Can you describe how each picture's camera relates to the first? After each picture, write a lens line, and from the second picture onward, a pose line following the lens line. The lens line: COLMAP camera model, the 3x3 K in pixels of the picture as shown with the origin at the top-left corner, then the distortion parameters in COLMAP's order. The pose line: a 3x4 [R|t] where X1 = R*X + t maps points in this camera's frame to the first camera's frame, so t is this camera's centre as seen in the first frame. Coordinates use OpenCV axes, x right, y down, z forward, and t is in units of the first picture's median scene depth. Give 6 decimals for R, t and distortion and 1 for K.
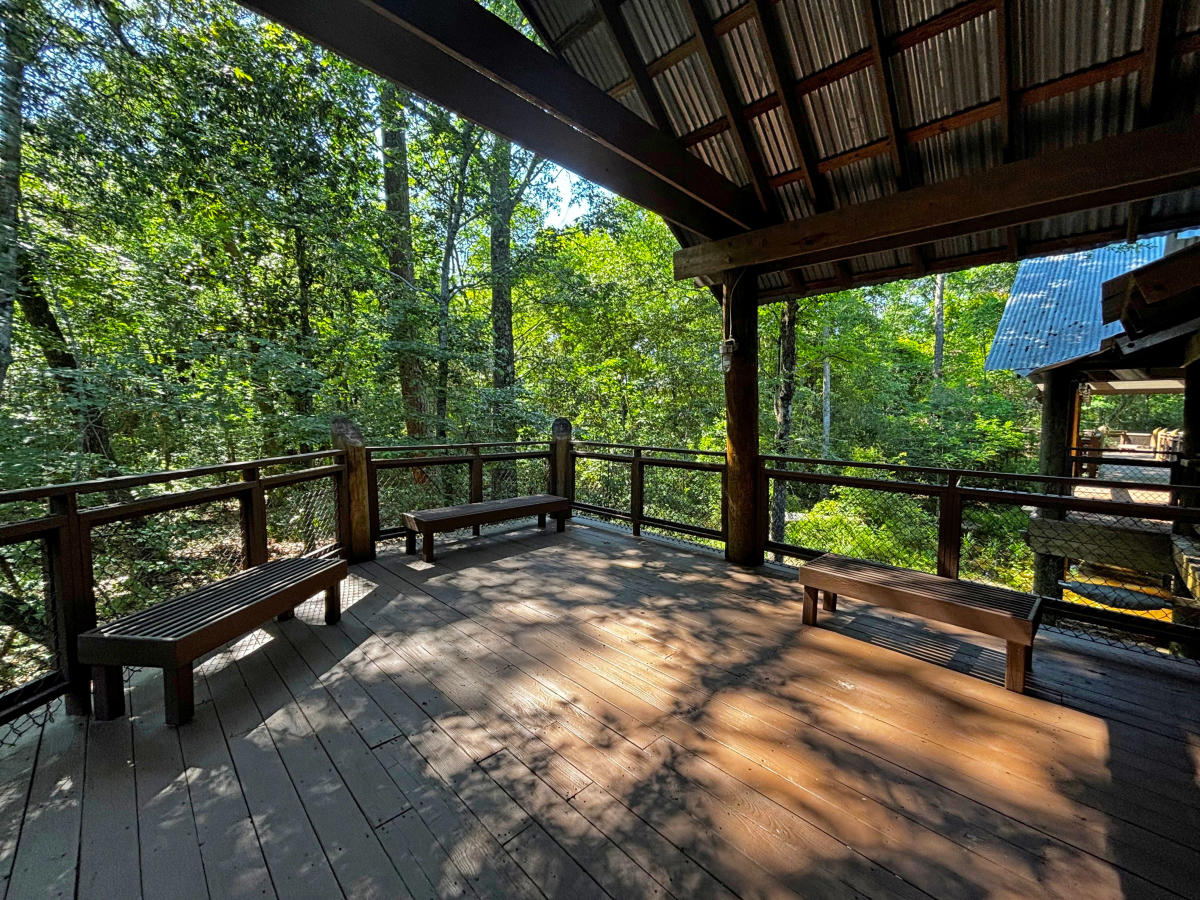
lens RADIAL K [[490.0, 0, 603.3], [0, 490.0, 451.1], [0, 0, 1]] dist [0.001318, 0.000371]
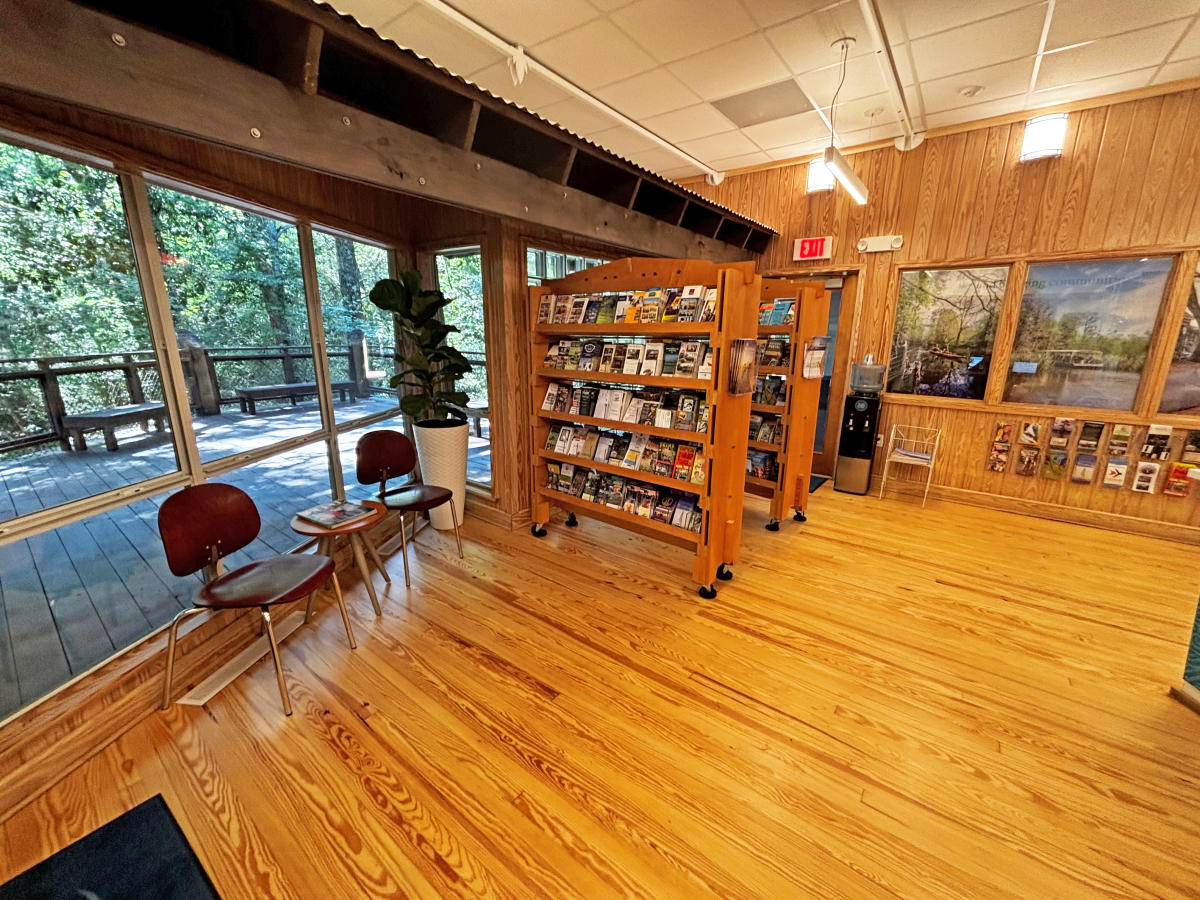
lens RADIAL K [[490.0, 0, 602.0], [0, 490.0, 453.0], [0, 0, 1]] dist [0.001318, 0.000371]
pose [[0.990662, -0.040454, 0.130202, 0.566013], [0.016909, 0.984049, 0.177092, 0.063426], [-0.135289, -0.173236, 0.975544, -0.789249]]
